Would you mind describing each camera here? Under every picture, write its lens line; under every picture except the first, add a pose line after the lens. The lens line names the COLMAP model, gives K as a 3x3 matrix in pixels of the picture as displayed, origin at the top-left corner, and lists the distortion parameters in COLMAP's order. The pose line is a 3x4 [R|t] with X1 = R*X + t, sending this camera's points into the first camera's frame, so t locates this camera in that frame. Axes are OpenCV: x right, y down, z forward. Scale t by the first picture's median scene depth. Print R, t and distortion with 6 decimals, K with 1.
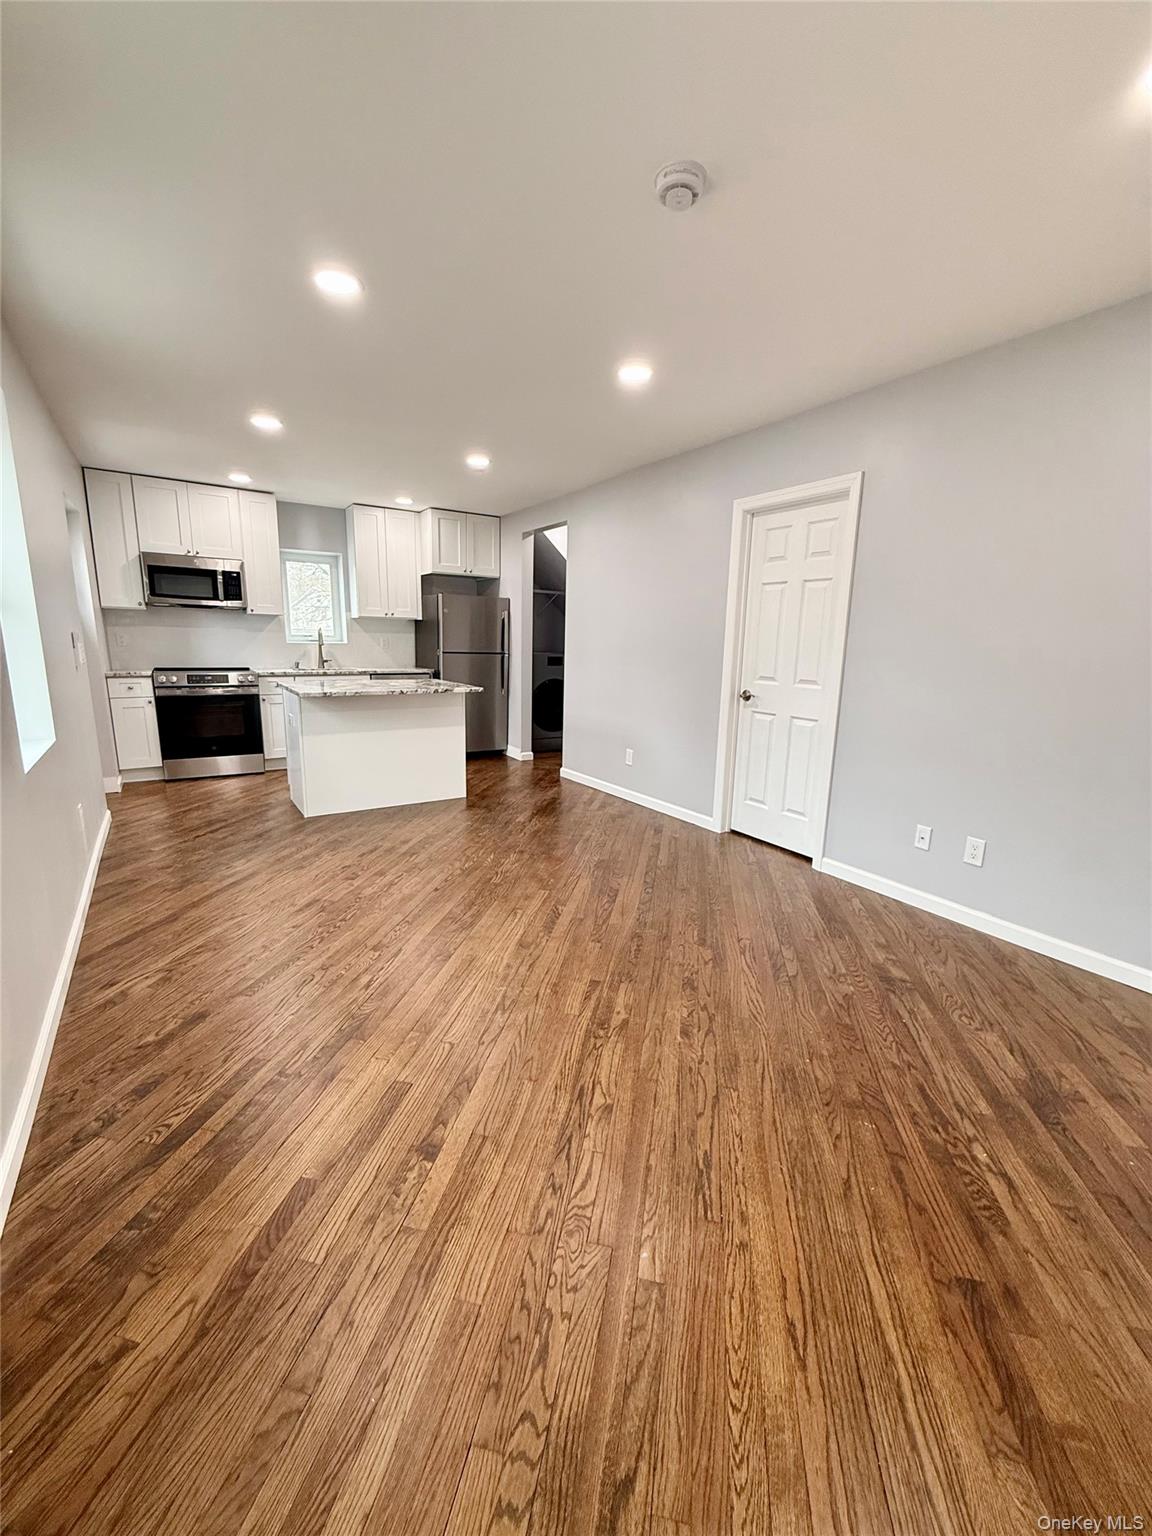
lens RADIAL K [[620.3, 0, 576.0], [0, 620.3, 768.0], [0, 0, 1]] dist [0.002215, 0.000111]
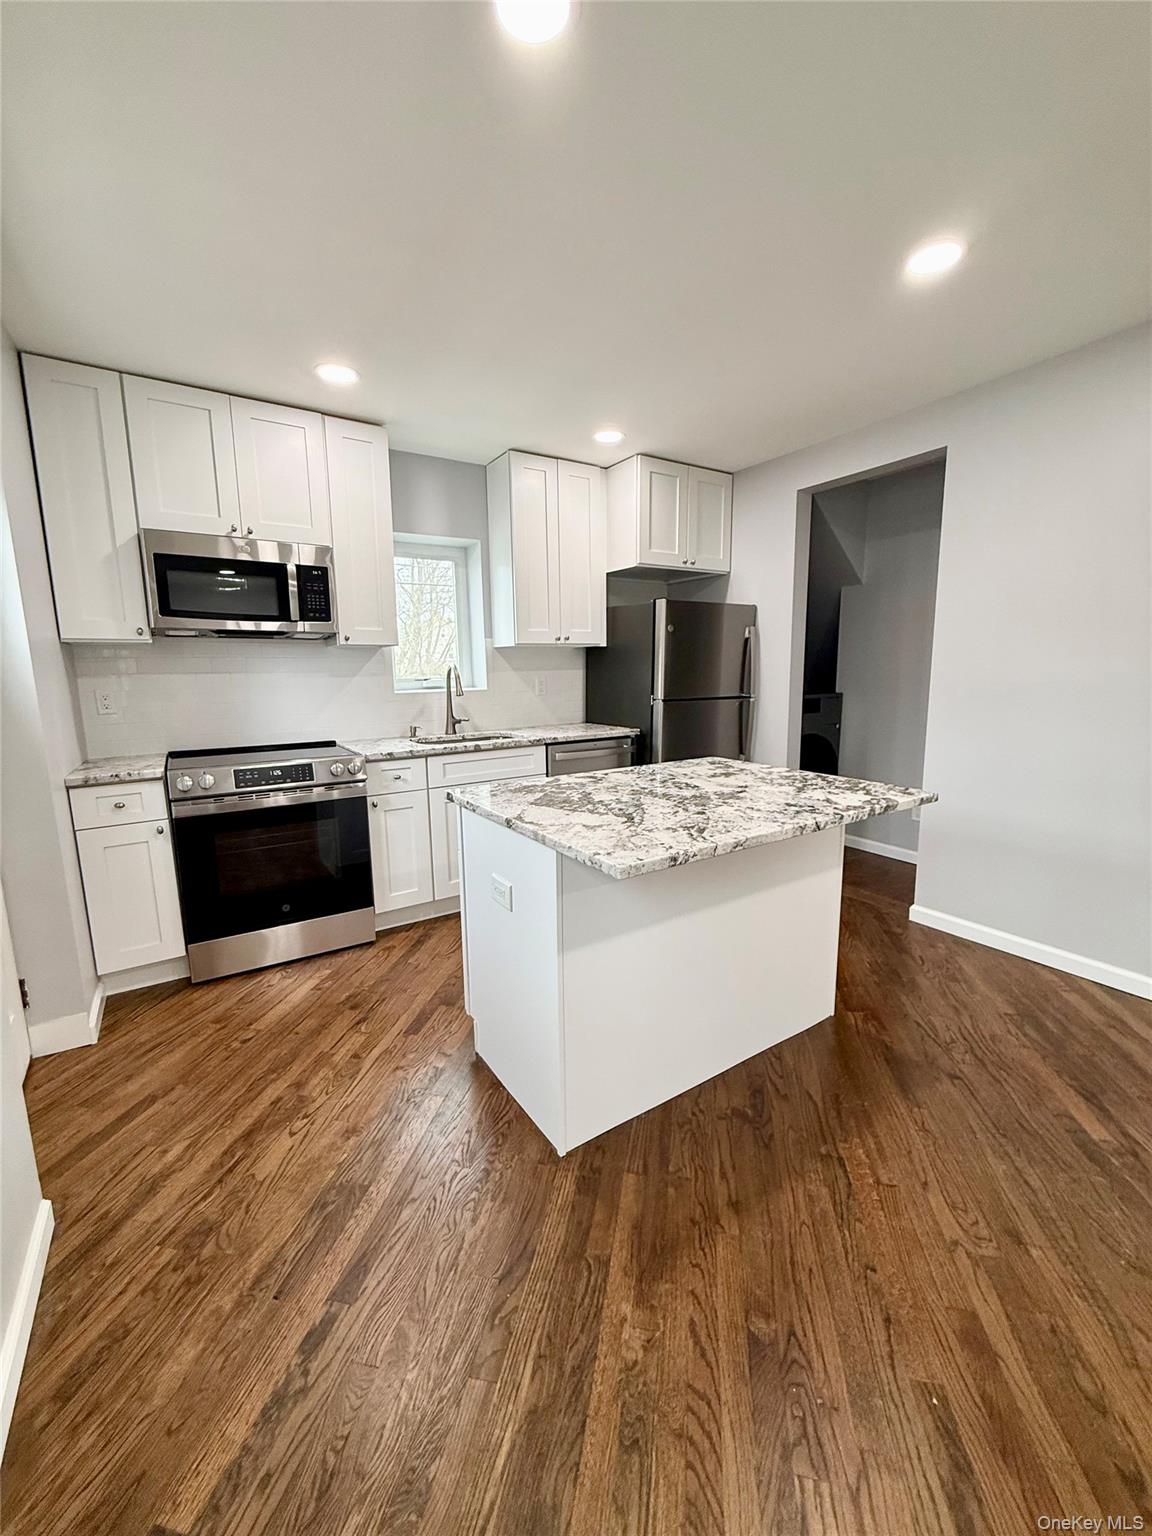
lens RADIAL K [[613.2, 0, 573.7], [0, 613.2, 765.9], [0, 0, 1]] dist [0.000260, -0.000211]
pose [[0.999382, -0.034300, -0.007726, -0.353060], [0.033917, 0.998402, -0.045193, -0.122324], [0.009264, 0.044903, 0.998948, 0.515244]]
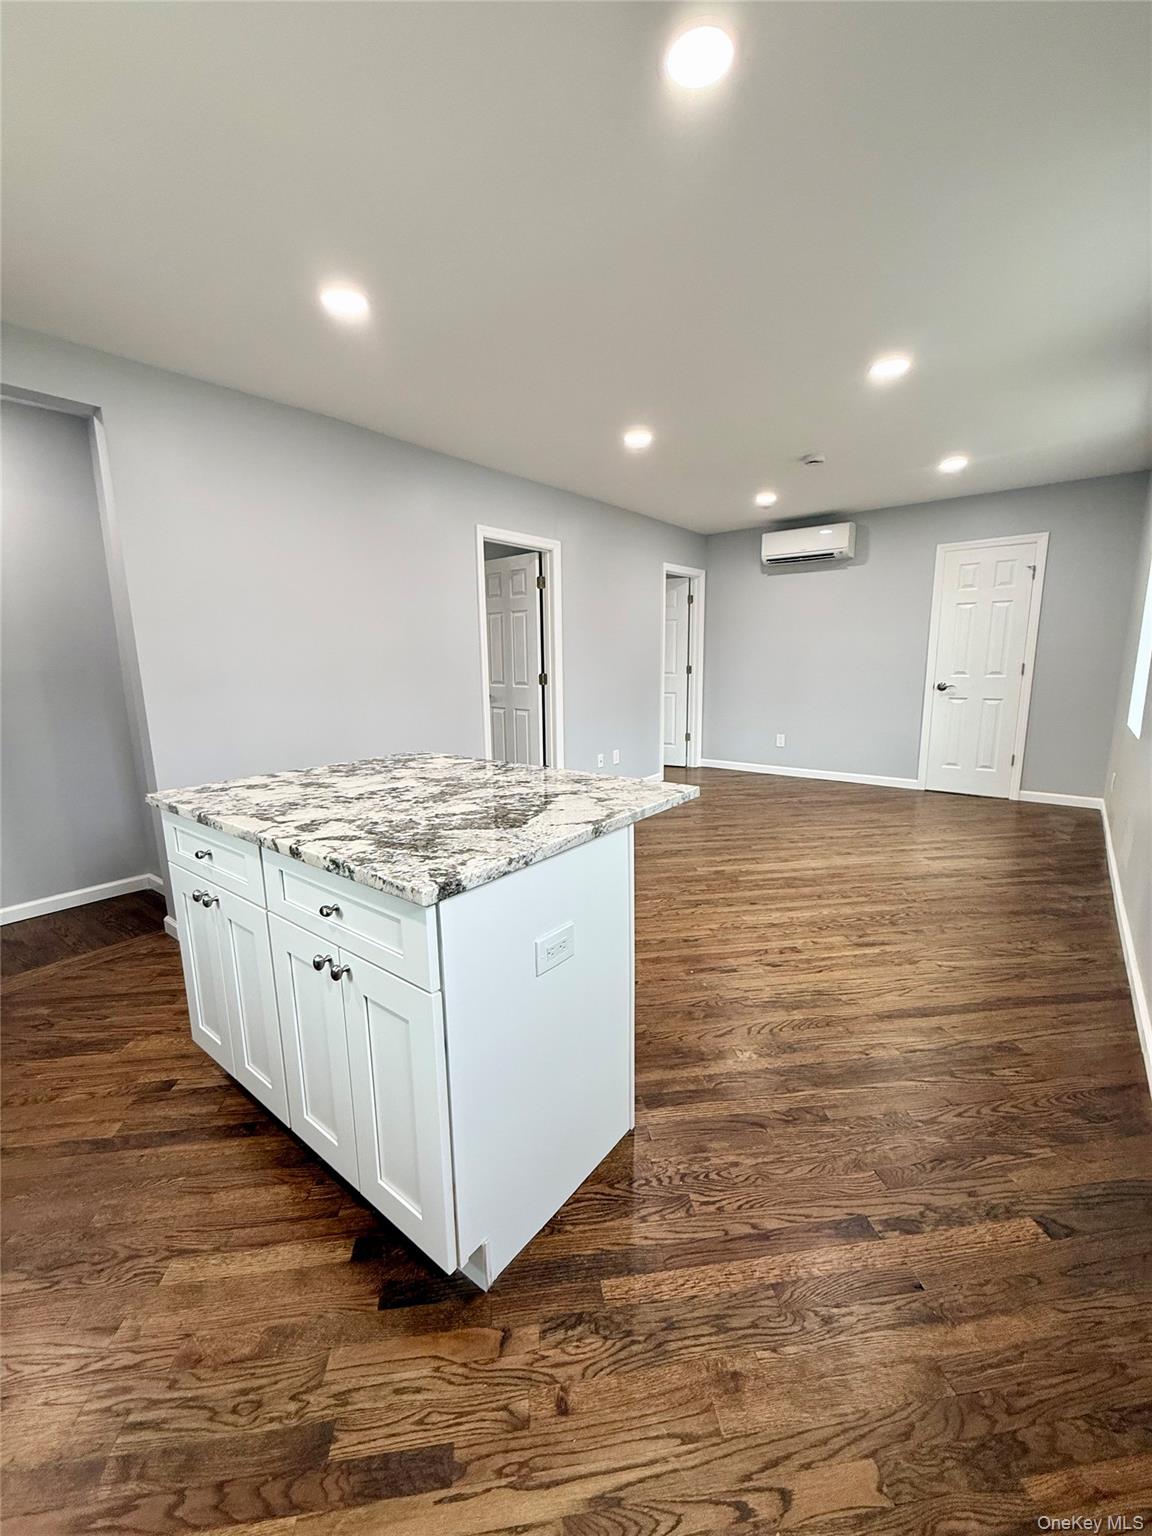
lens RADIAL K [[608.2, 0, 575.9], [0, 608.2, 764.4], [0, 0, 1]] dist [-0.000224, -0.000531]
pose [[-0.319461, -0.183092, 0.929743, -0.626005], [0.202544, 0.945288, 0.255748, -0.204029], [-0.925700, 0.270016, -0.264898, 0.908849]]
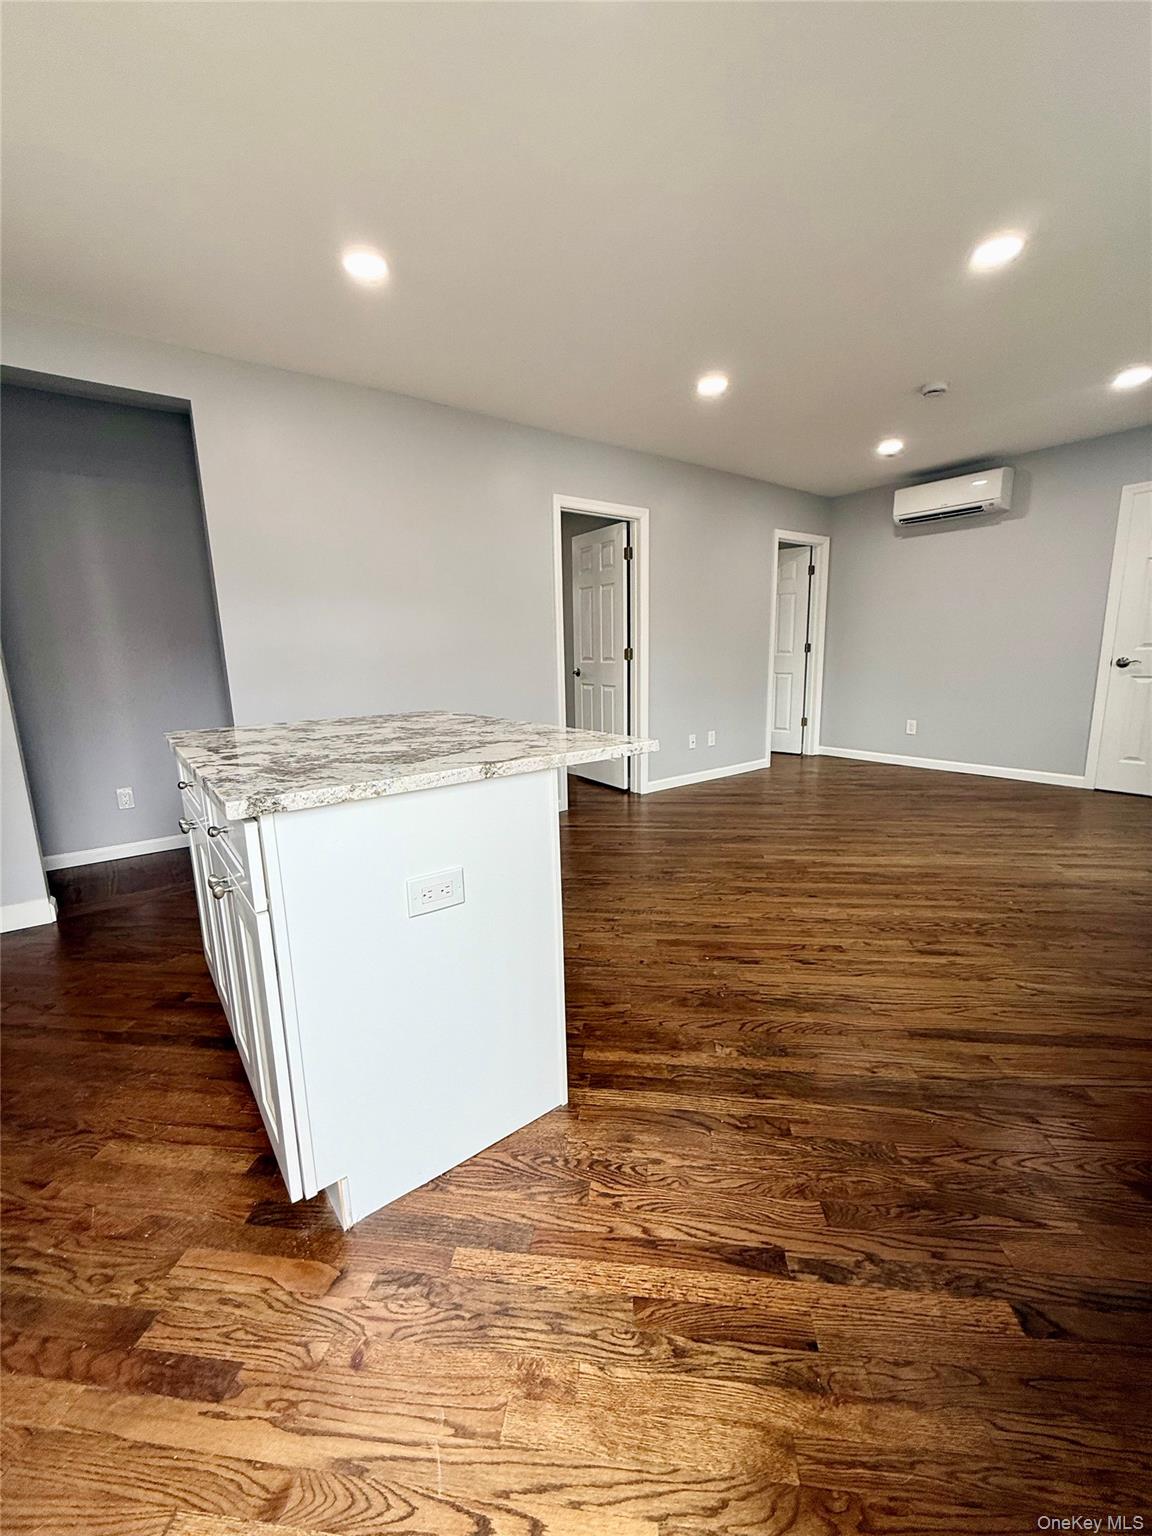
lens RADIAL K [[608.2, 0, 575.9], [0, 608.2, 764.4], [0, 0, 1]] dist [-0.000224, -0.000531]
pose [[-0.074938, -0.203061, 0.976294, -0.629794], [0.225389, 0.950262, 0.214946, -0.155013], [-0.971383, 0.236153, -0.025443, 0.810195]]
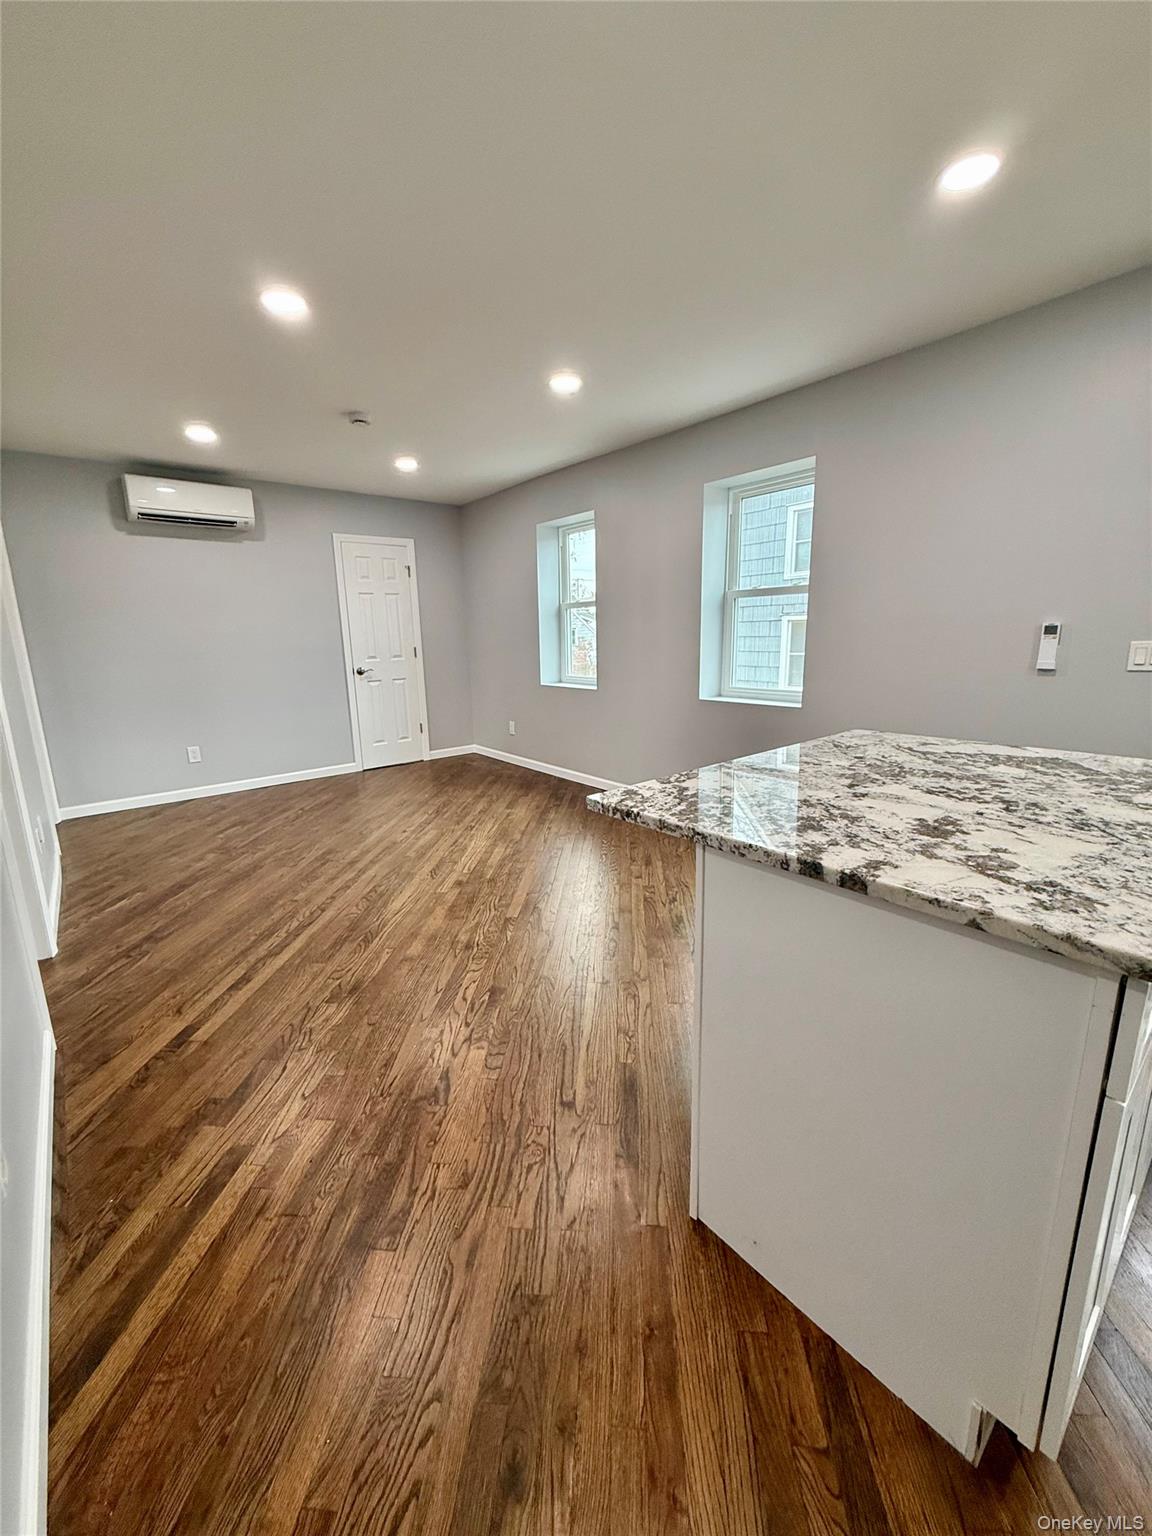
lens RADIAL K [[608.2, 0, 575.9], [0, 608.2, 764.4], [0, 0, 1]] dist [-0.000224, -0.000531]
pose [[-0.993280, 0.028222, -0.112242, -0.099436], [-0.019771, 0.914179, 0.404827, -0.236050], [0.114034, 0.404326, -0.907478, 1.128267]]
